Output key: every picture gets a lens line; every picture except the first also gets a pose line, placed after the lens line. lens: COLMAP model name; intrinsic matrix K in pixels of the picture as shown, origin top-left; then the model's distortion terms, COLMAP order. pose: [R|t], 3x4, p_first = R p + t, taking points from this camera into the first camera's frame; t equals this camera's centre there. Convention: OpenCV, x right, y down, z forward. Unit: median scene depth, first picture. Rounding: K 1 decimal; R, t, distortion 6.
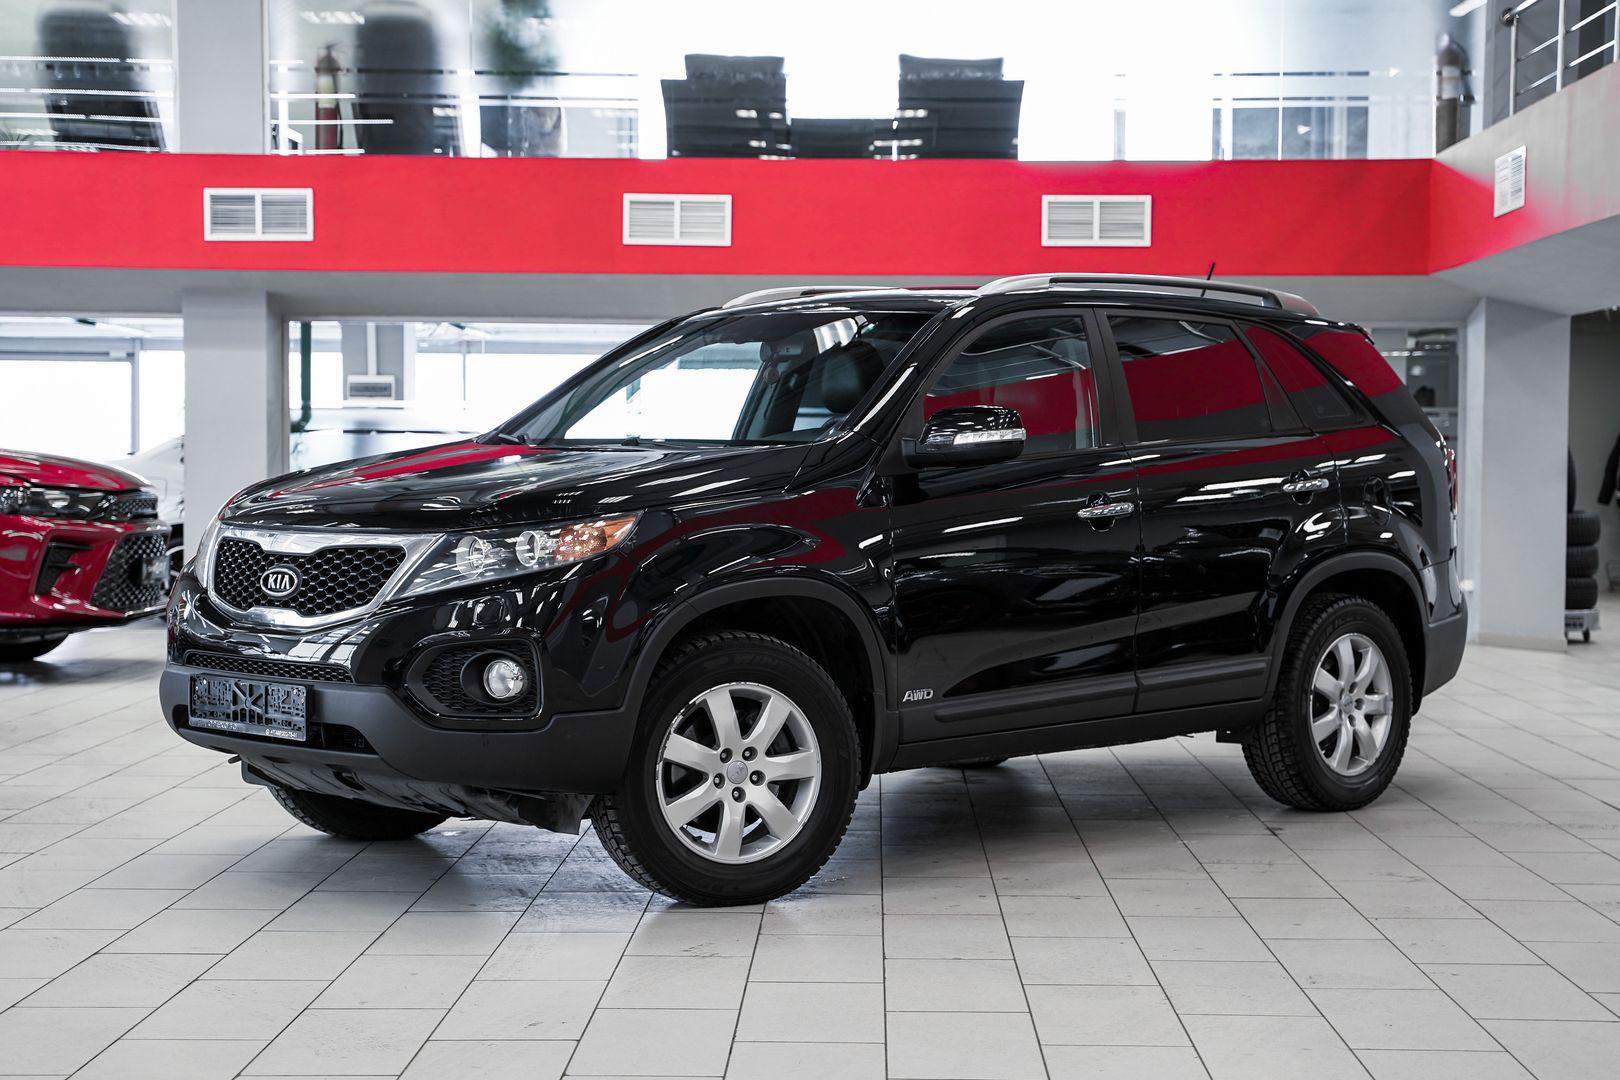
lens RADIAL K [[2662.0, 0, 816.8], [0, 2662.0, 554.7], [0, 0, 1]] dist [0.185594, 0.035391]
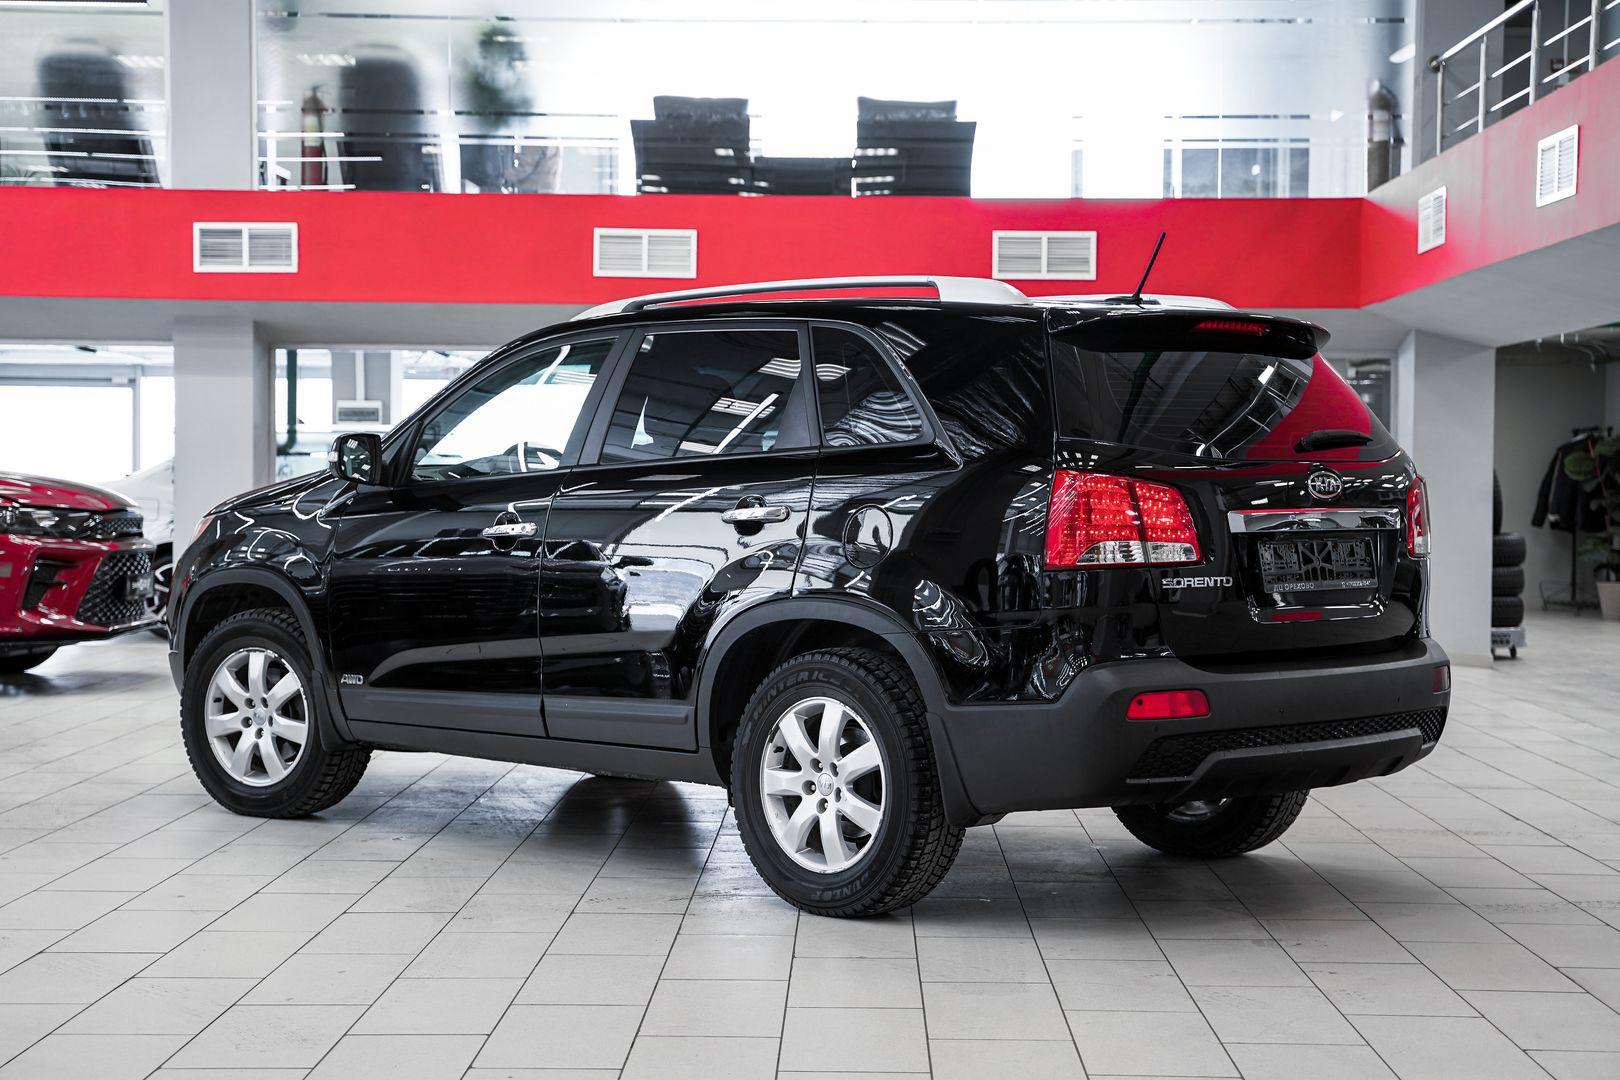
lens RADIAL K [[2551.9, 0, 810.0], [0, 2551.9, 540.0], [0, 0, 1]] dist [0.172400, 0.061780]
pose [[0.999997, 0.002219, 0.001197, 0.011381], [-0.002204, 0.999914, -0.012890, 0.000033], [-0.001225, 0.012888, 0.999916, -0.003435]]
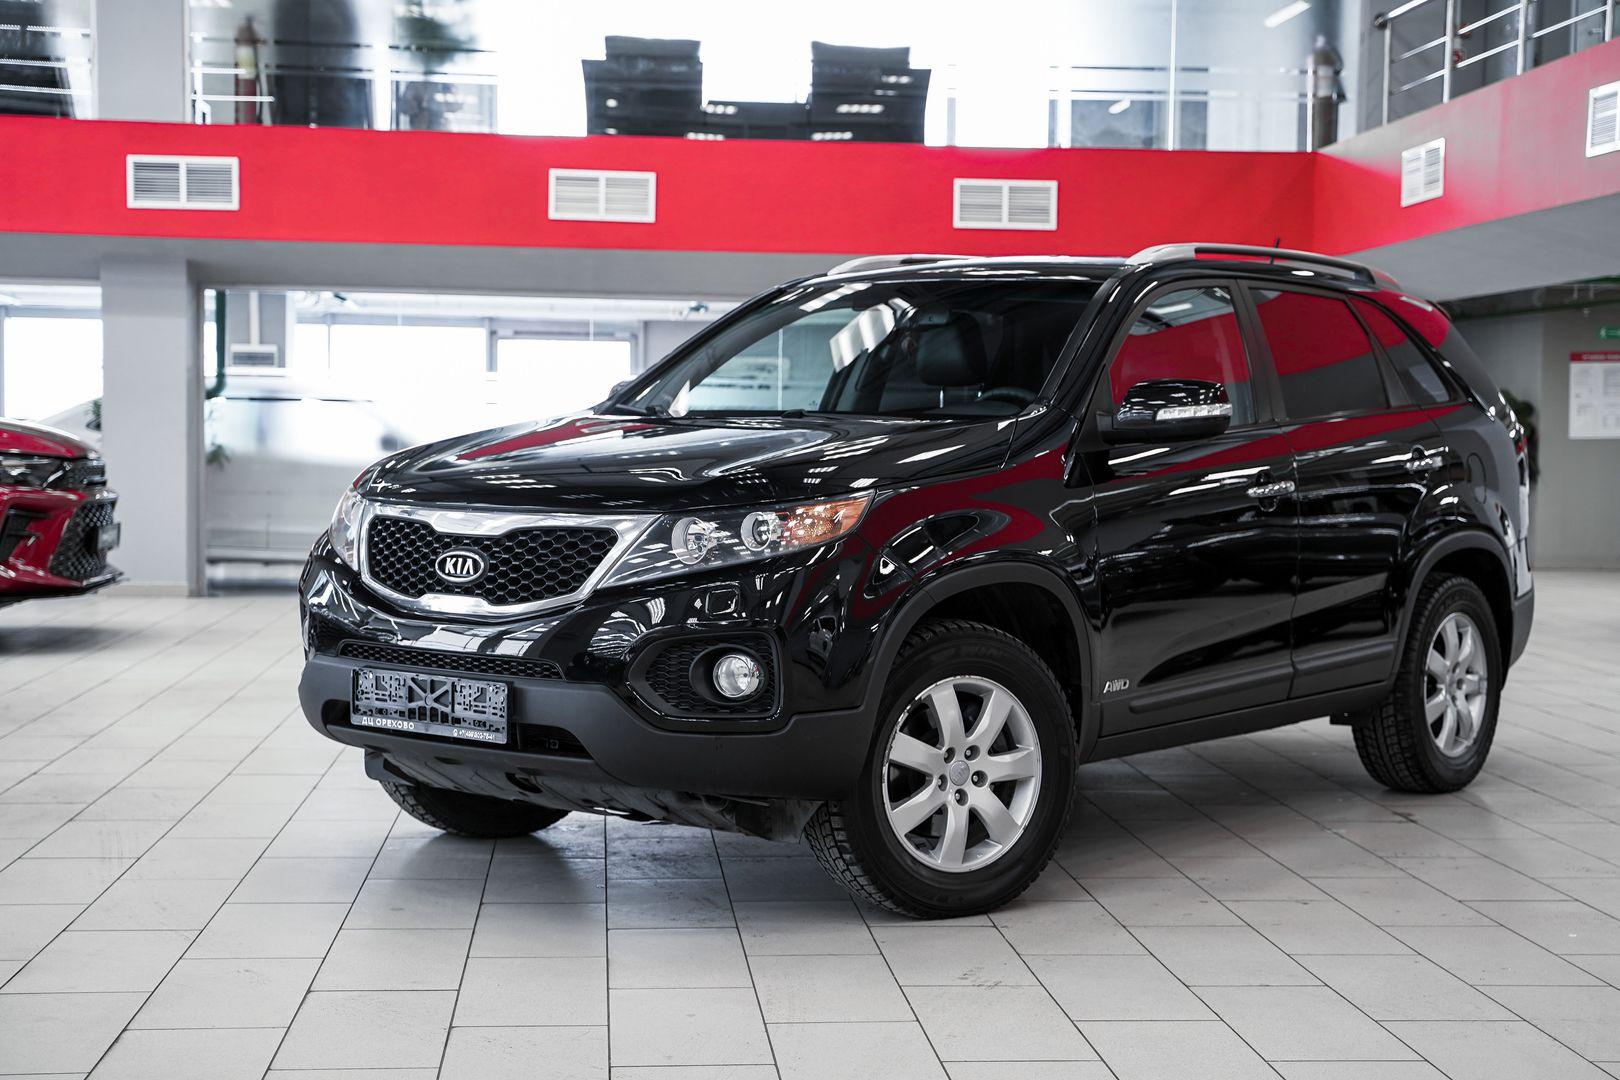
lens RADIAL K [[2385.2, 0, 809.2], [0, 2385.2, 519.5], [0, 0, 1]] dist [0.158952, 0.040385]
pose [[0.994086, 0.003149, 0.108552, -0.071836], [-0.003416, 0.999992, 0.002270, -0.003363], [-0.108544, -0.002628, 0.994088, 0.075595]]
